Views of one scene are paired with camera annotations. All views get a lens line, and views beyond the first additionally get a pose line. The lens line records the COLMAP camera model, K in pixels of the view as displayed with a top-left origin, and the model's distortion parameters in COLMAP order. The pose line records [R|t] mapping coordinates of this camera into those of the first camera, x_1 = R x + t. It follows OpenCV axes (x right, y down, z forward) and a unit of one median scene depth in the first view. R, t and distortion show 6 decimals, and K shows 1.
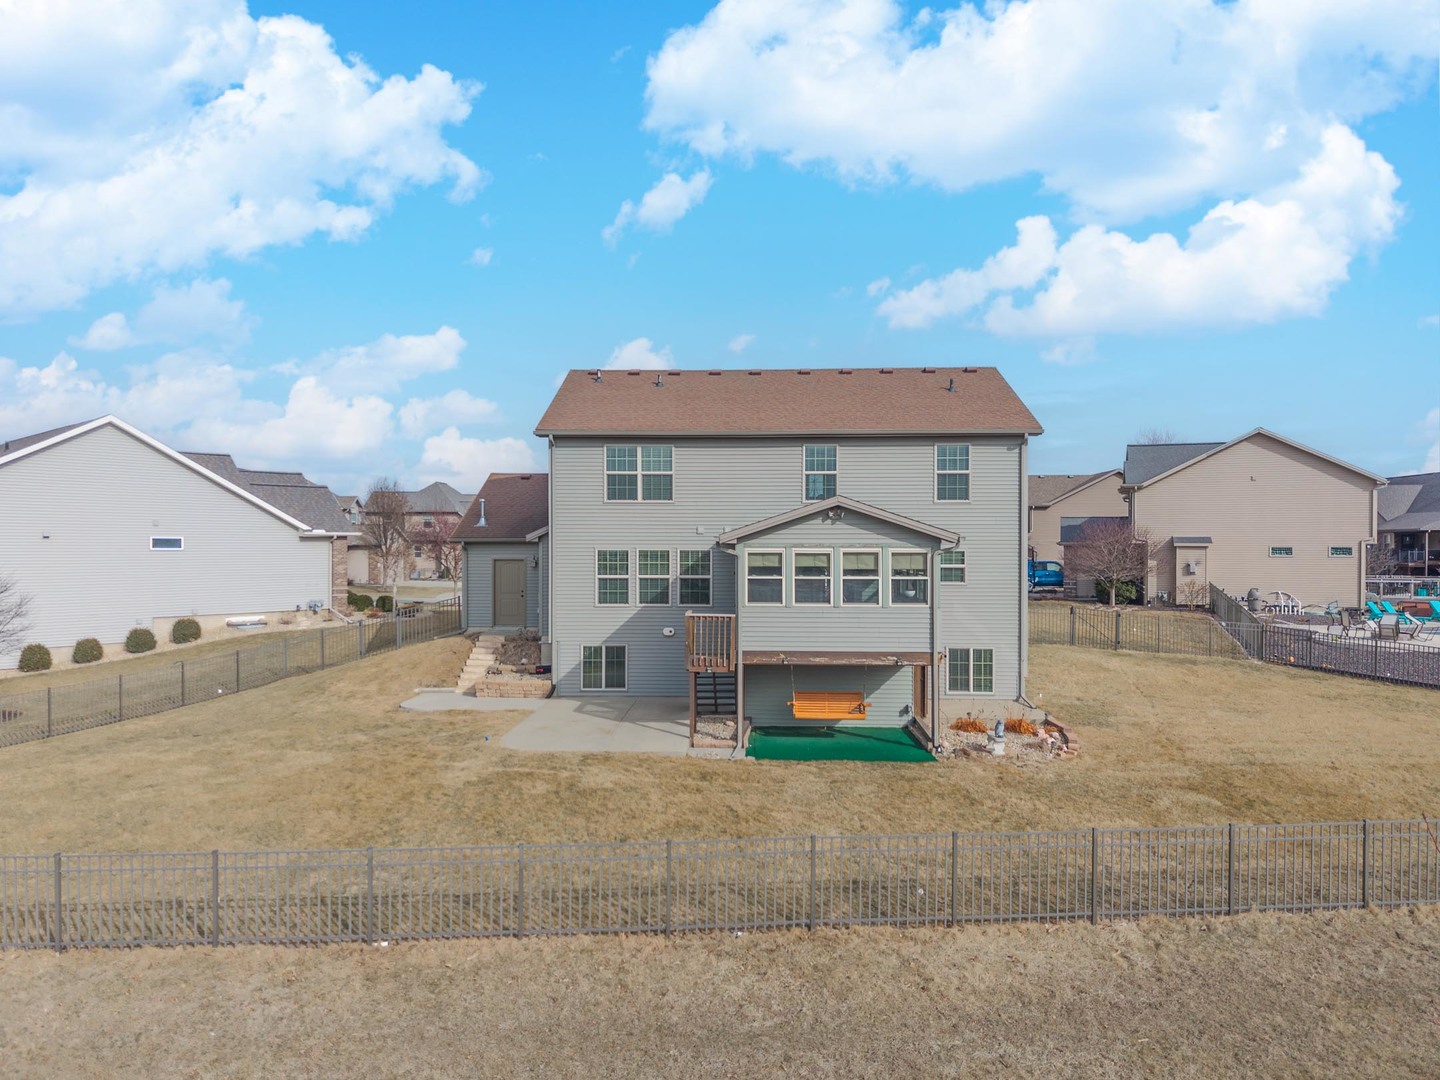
lens RADIAL K [[979.8, 0, 720.0], [0, 979.8, 540.0], [0, 0, 1]] dist [0.002599, 0.000618]
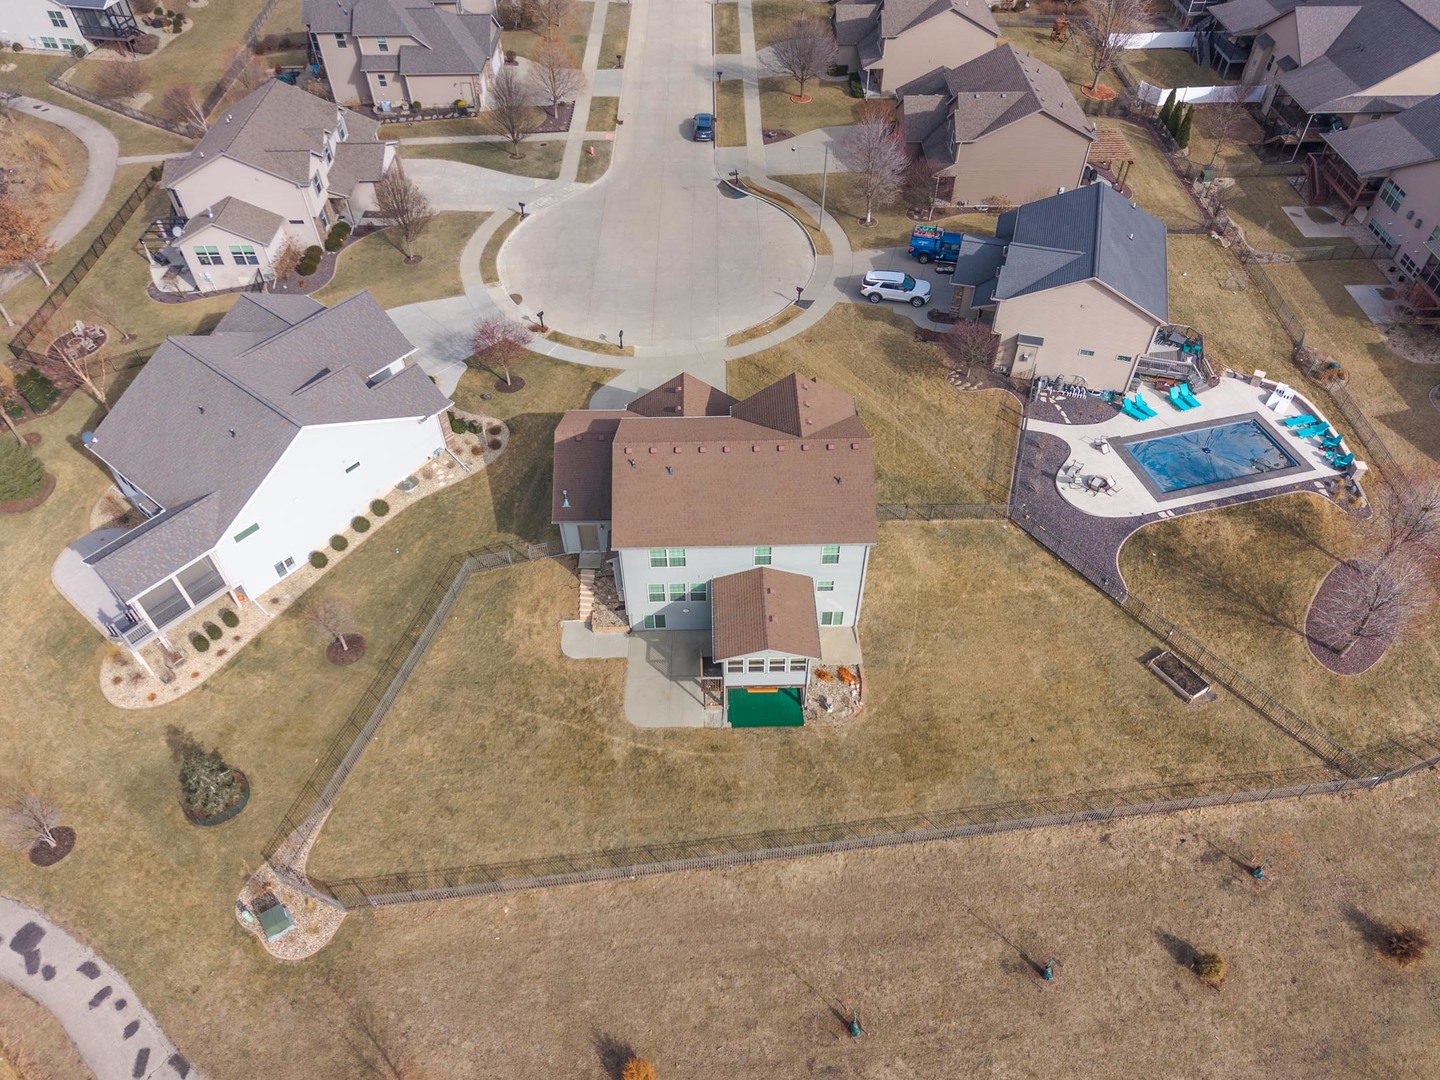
lens RADIAL K [[996.6, 0, 720.0], [0, 996.6, 540.0], [0, 0, 1]] dist [0.046074, -0.047898]
pose [[0.998538, -0.043214, 0.032467, -0.049293], [0.006007, 0.685680, 0.727879, -1.723851], [-0.053717, -0.726620, 0.684937, -0.352875]]
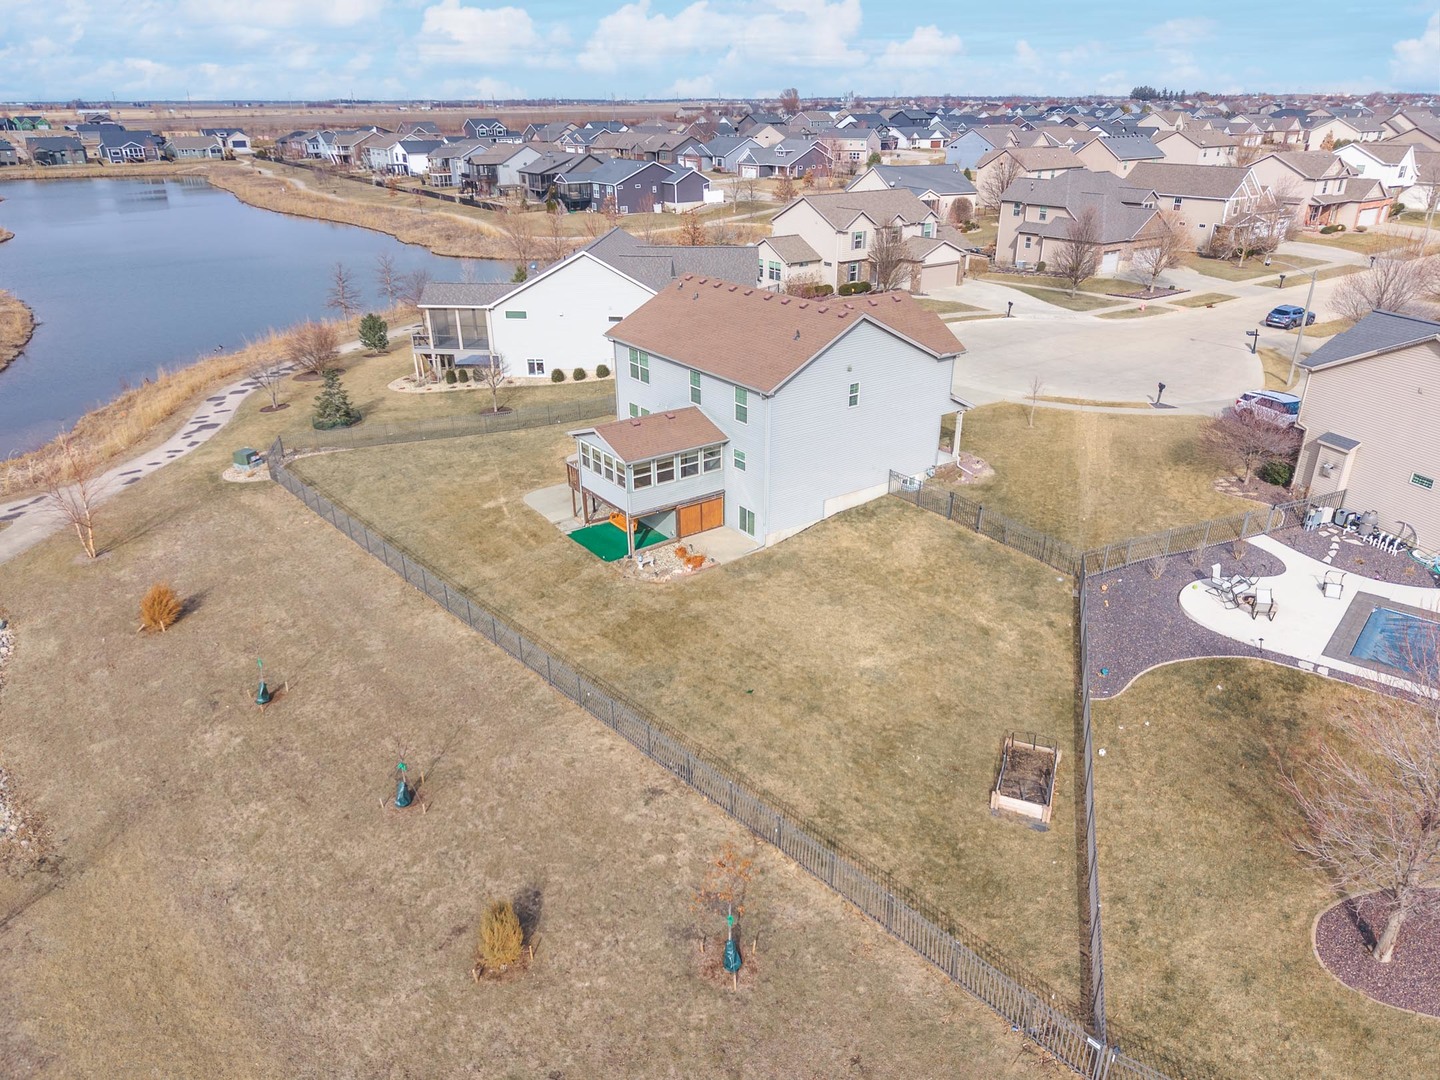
lens RADIAL K [[976.6, 0, 720.0], [0, 976.6, 540.0], [0, 0, 1]] dist [0.044069, -0.047210]
pose [[0.609549, 0.322503, -0.724184, 1.658639], [0.011100, 0.909949, 0.414573, -0.609185], [0.792671, -0.260740, 0.551078, 0.028519]]
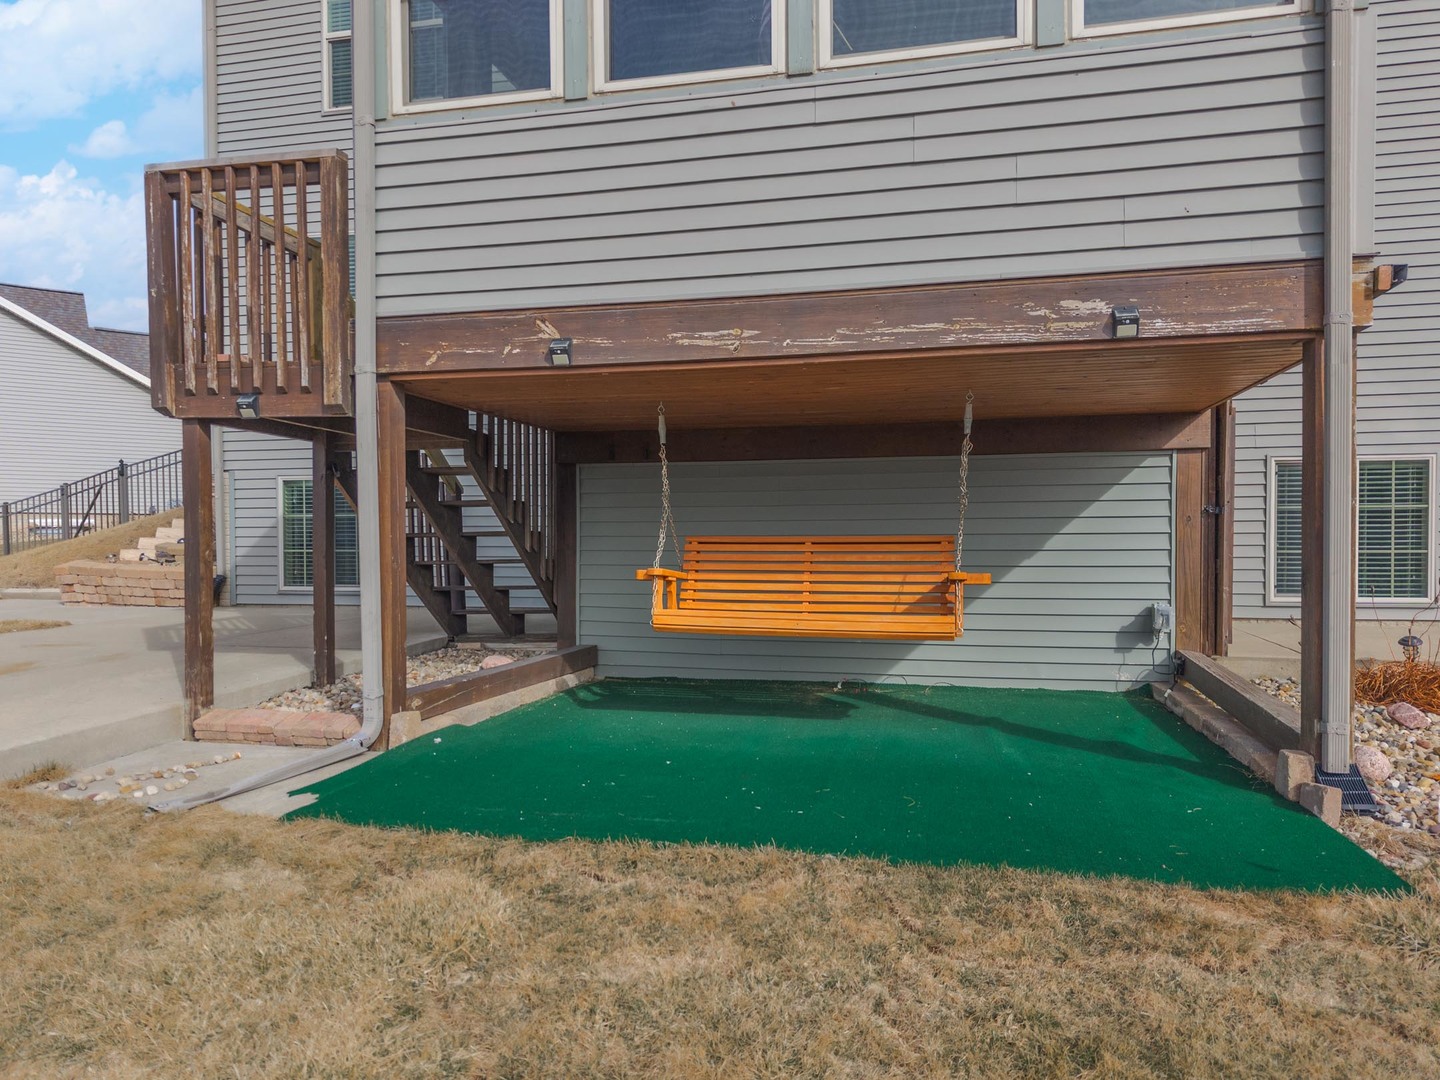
lens RADIAL K [[982.2, 0, 714.1], [0, 982.2, 565.2], [0, 0, 1]] dist [-0.002629, -0.000414]
pose [[0.979950, -0.002009, -0.199236, 0.131882], [0.008307, 0.999492, 0.030777, 0.151489], [0.199073, -0.031815, 0.979468, 0.735358]]
